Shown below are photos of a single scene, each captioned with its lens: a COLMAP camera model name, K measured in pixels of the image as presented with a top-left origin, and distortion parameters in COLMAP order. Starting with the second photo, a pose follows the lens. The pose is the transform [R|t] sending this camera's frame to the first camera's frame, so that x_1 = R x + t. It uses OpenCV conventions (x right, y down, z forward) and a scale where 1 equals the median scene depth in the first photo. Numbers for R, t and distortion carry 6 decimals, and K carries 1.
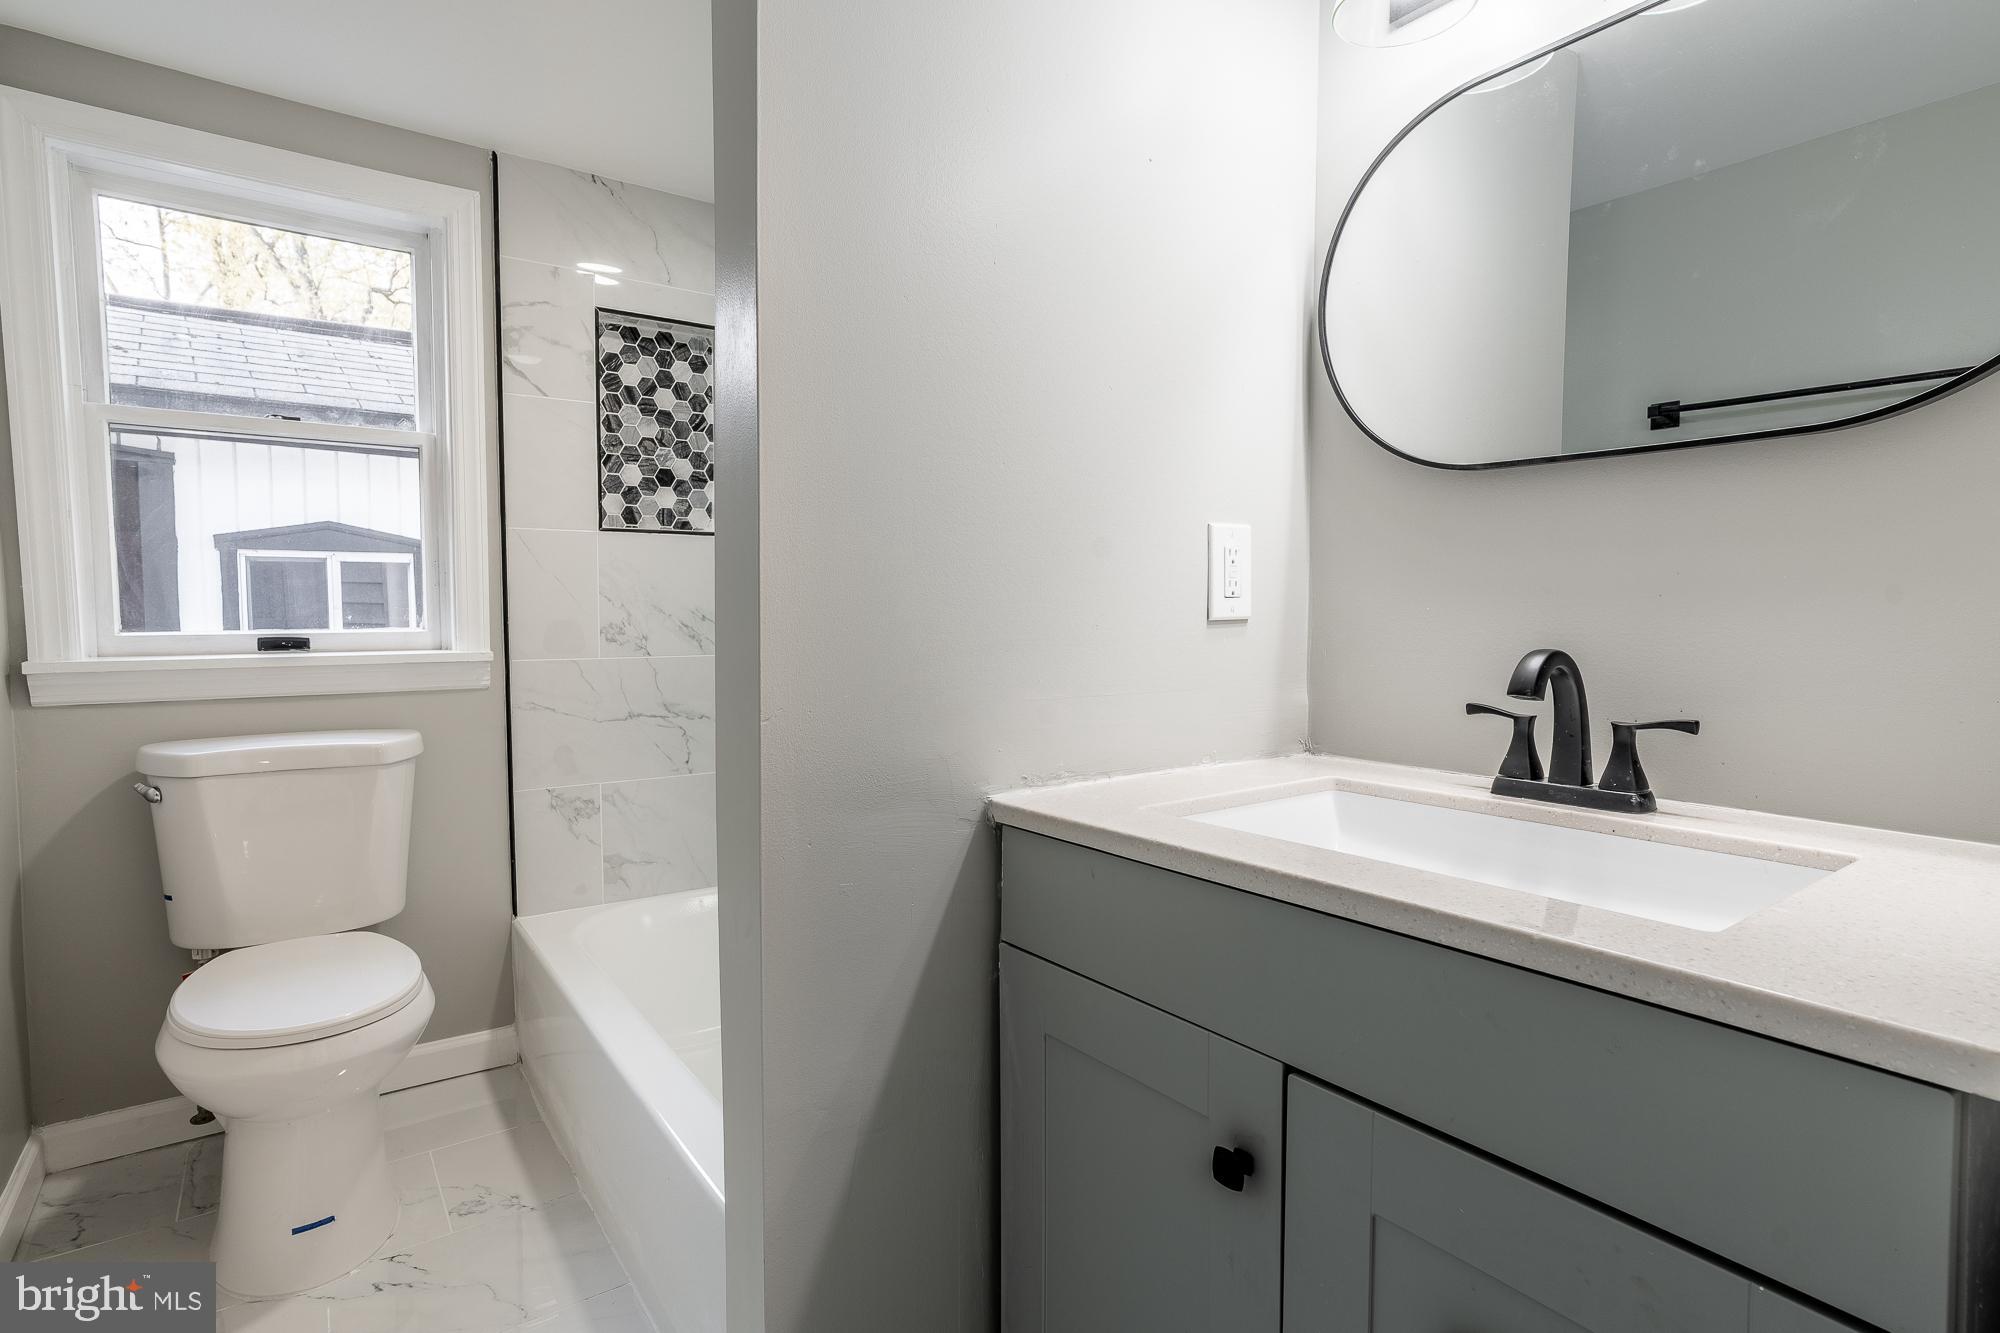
lens RADIAL K [[977.3, 0, 1000.0], [0, 977.3, 666.5], [0, 0, 1]] dist [-0.054989, 0.036965]
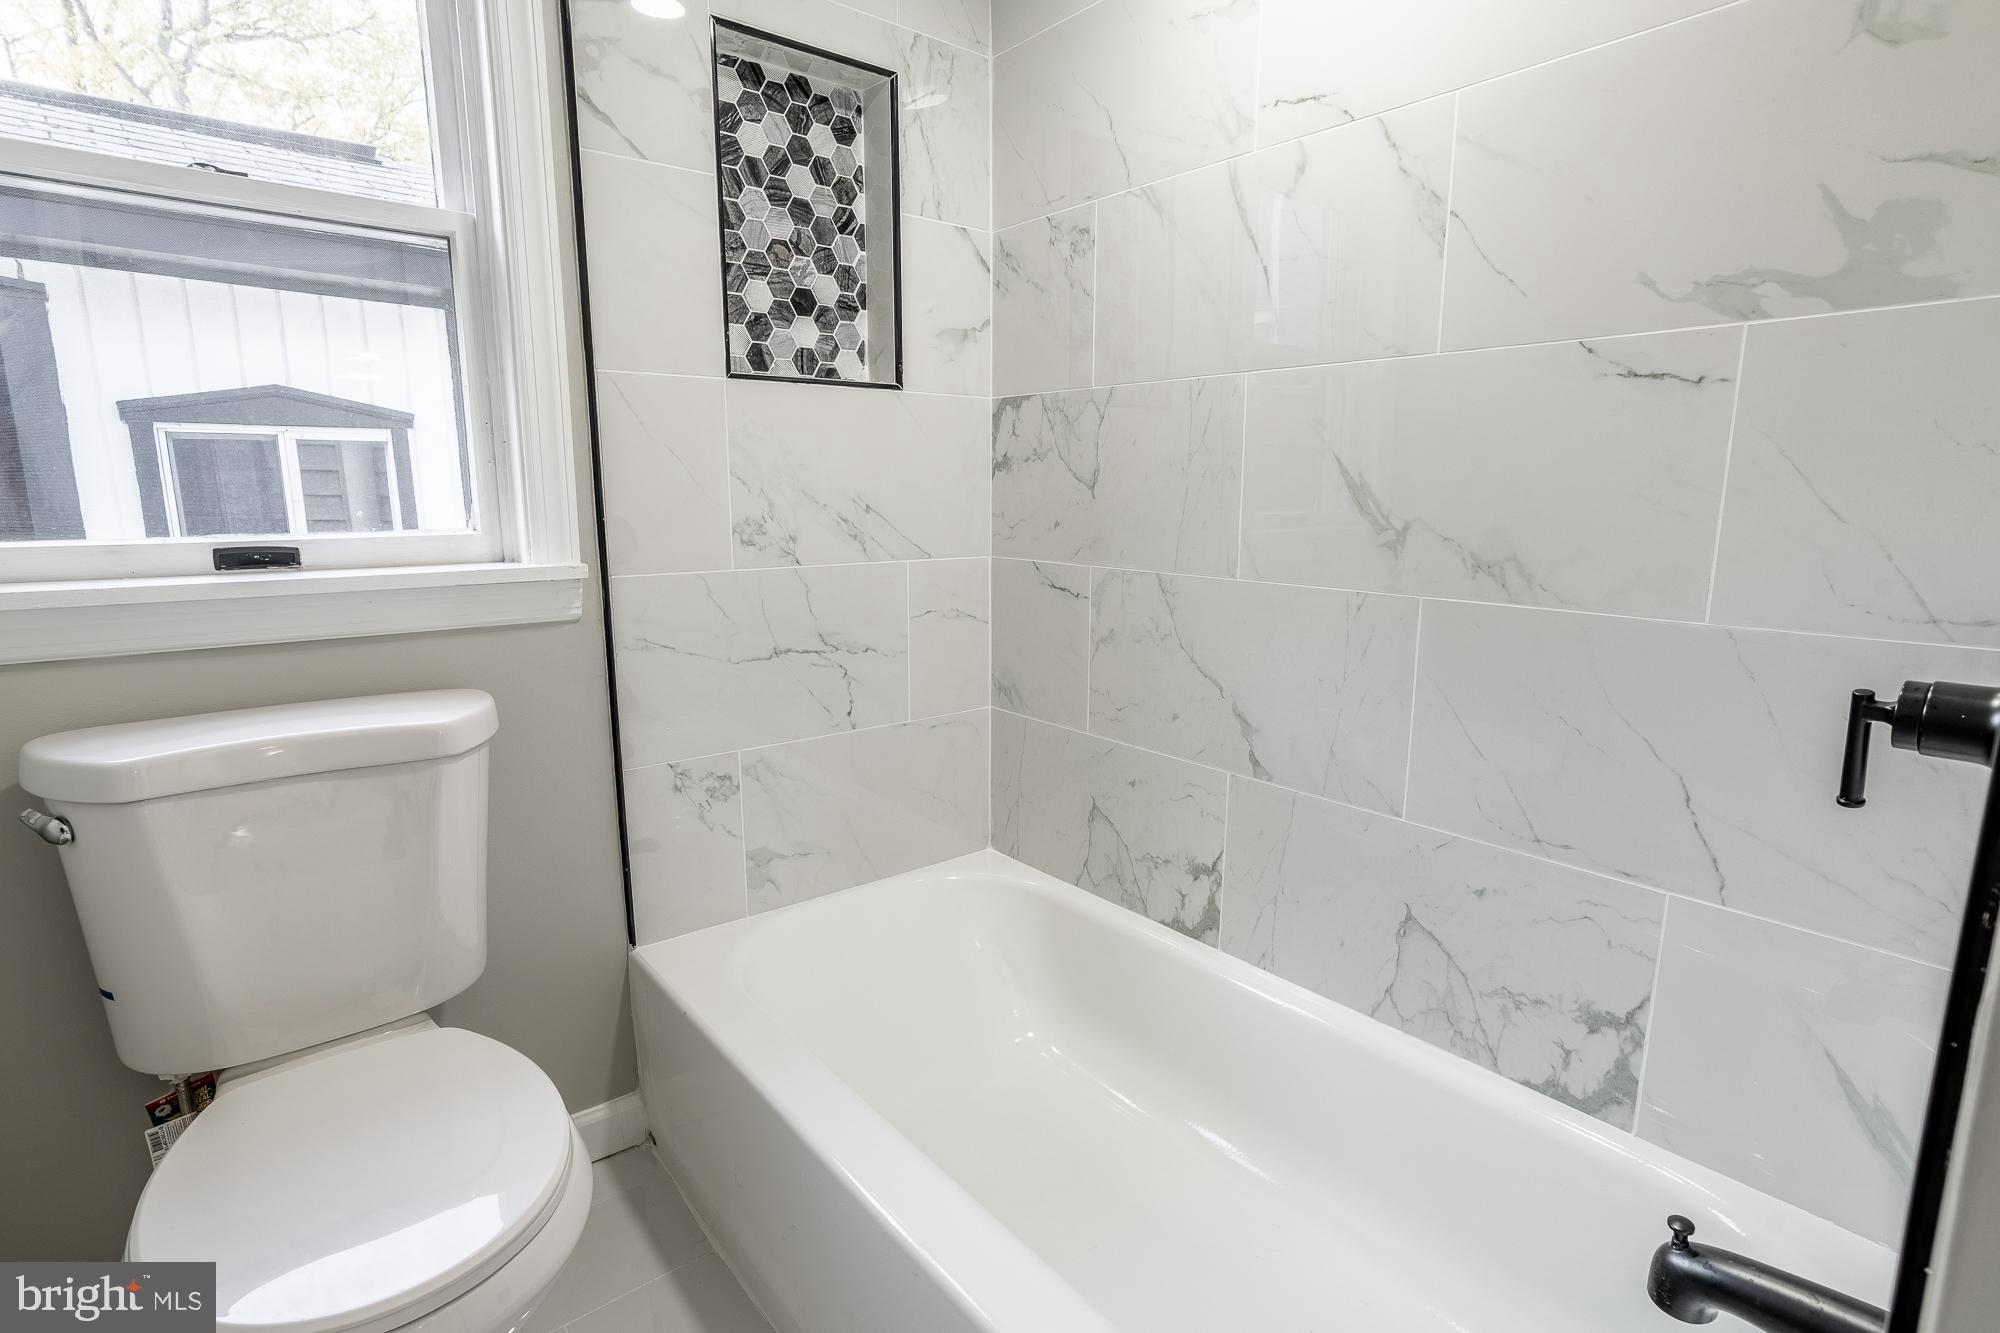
lens RADIAL K [[961.2, 0, 1000.0], [0, 961.2, 666.5], [0, 0, 1]] dist [-0.047362, 0.026309]
pose [[0.998534, -0.015886, 0.051750, -0.251435], [0.009878, 0.993392, 0.114343, -0.015682], [-0.053225, -0.113664, 0.992093, 0.304254]]
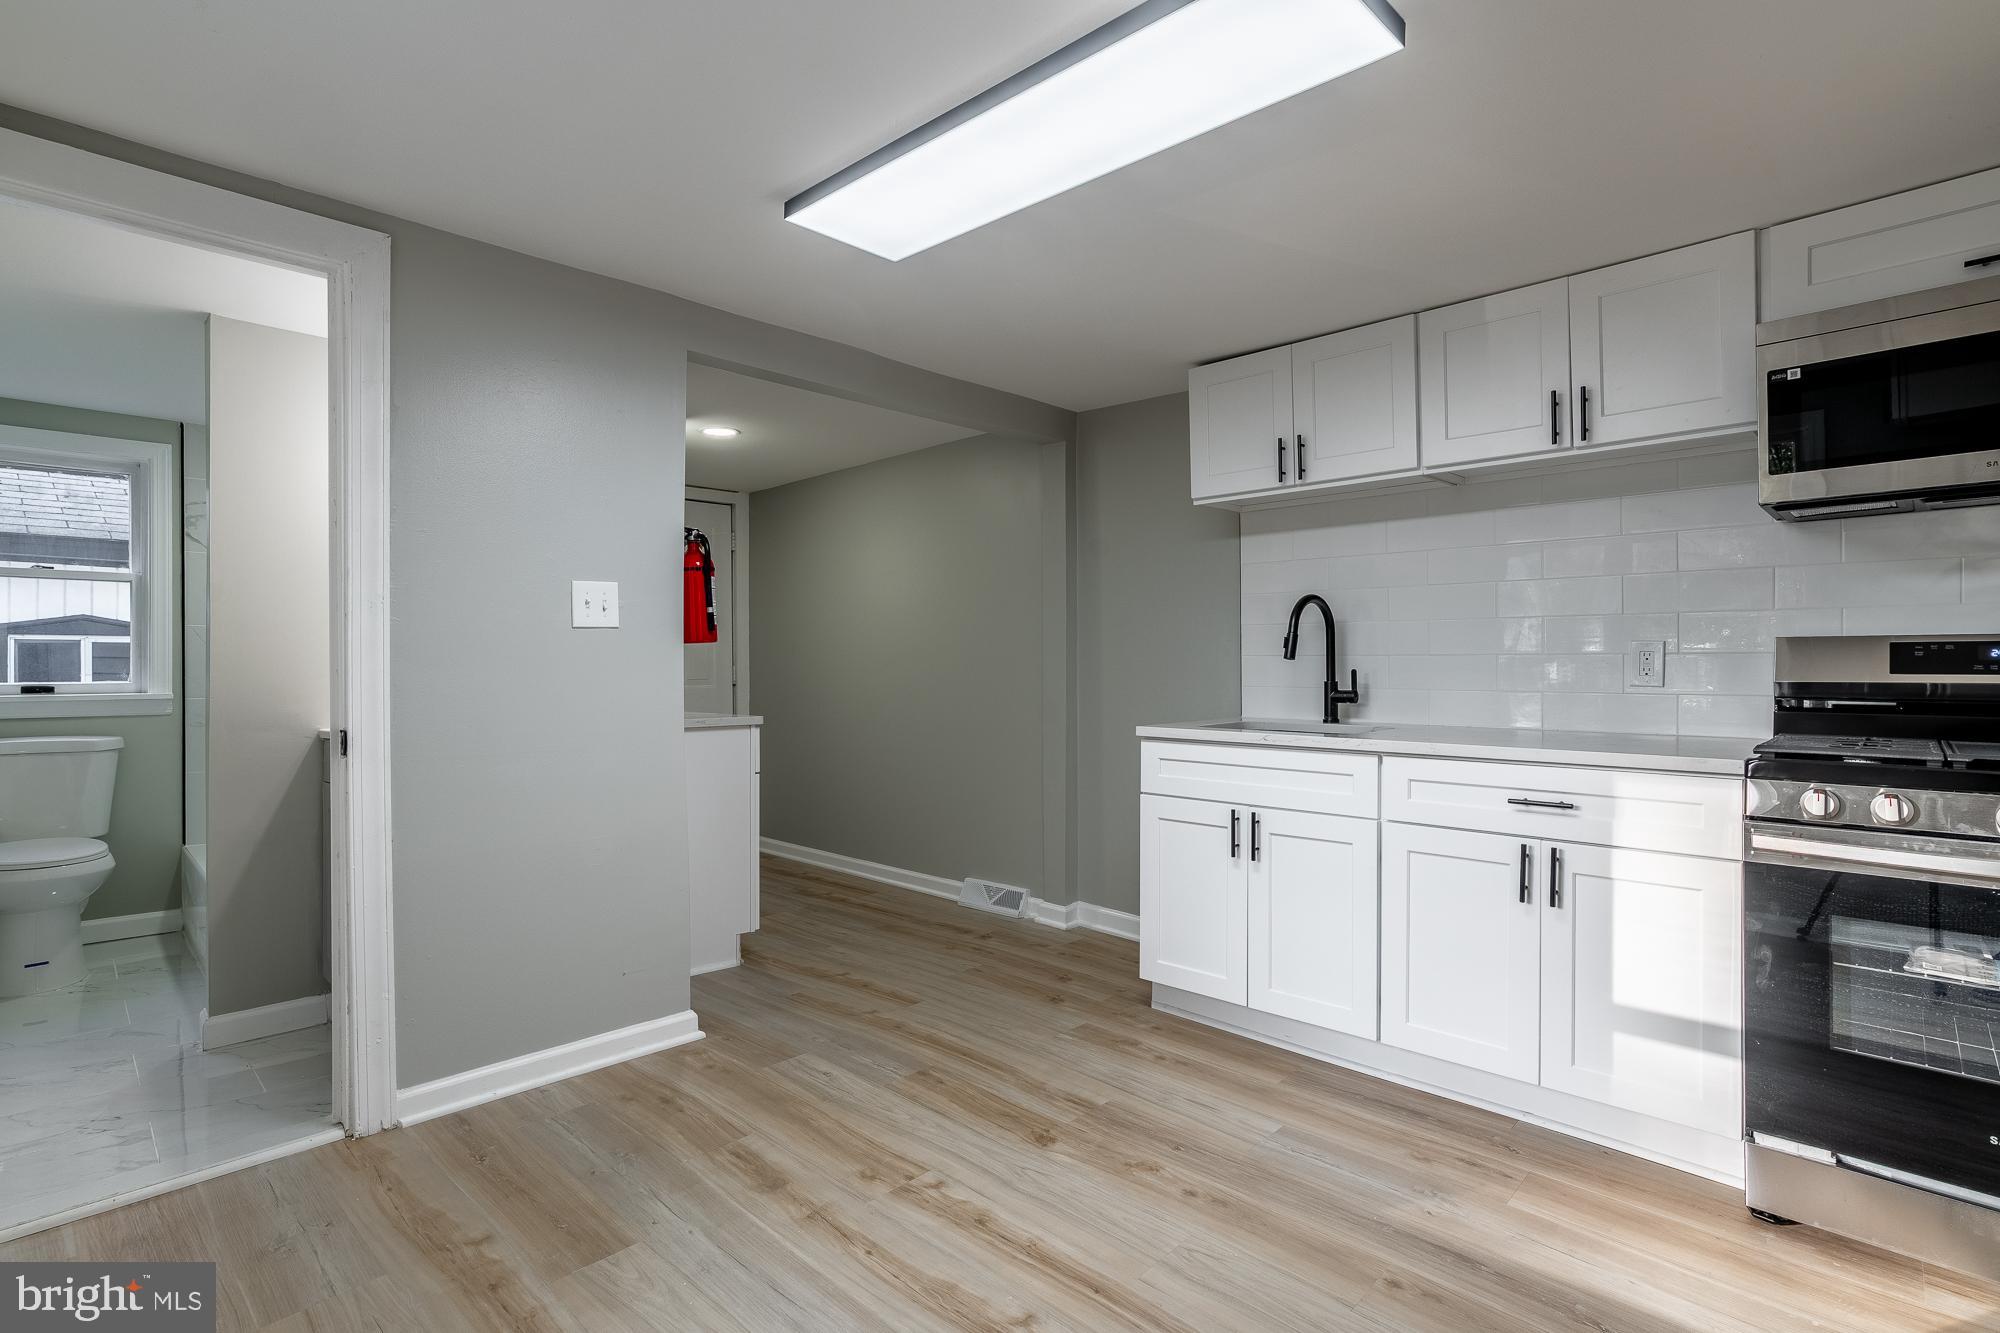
lens RADIAL K [[961.2, 0, 1000.0], [0, 961.2, 666.5], [0, 0, 1]] dist [-0.047362, 0.026309]
pose [[0.989458, -0.011997, 0.144325, 0.670827], [0.022292, 0.997303, -0.069923, 0.082193], [-0.143097, 0.072403, 0.987057, -0.859585]]
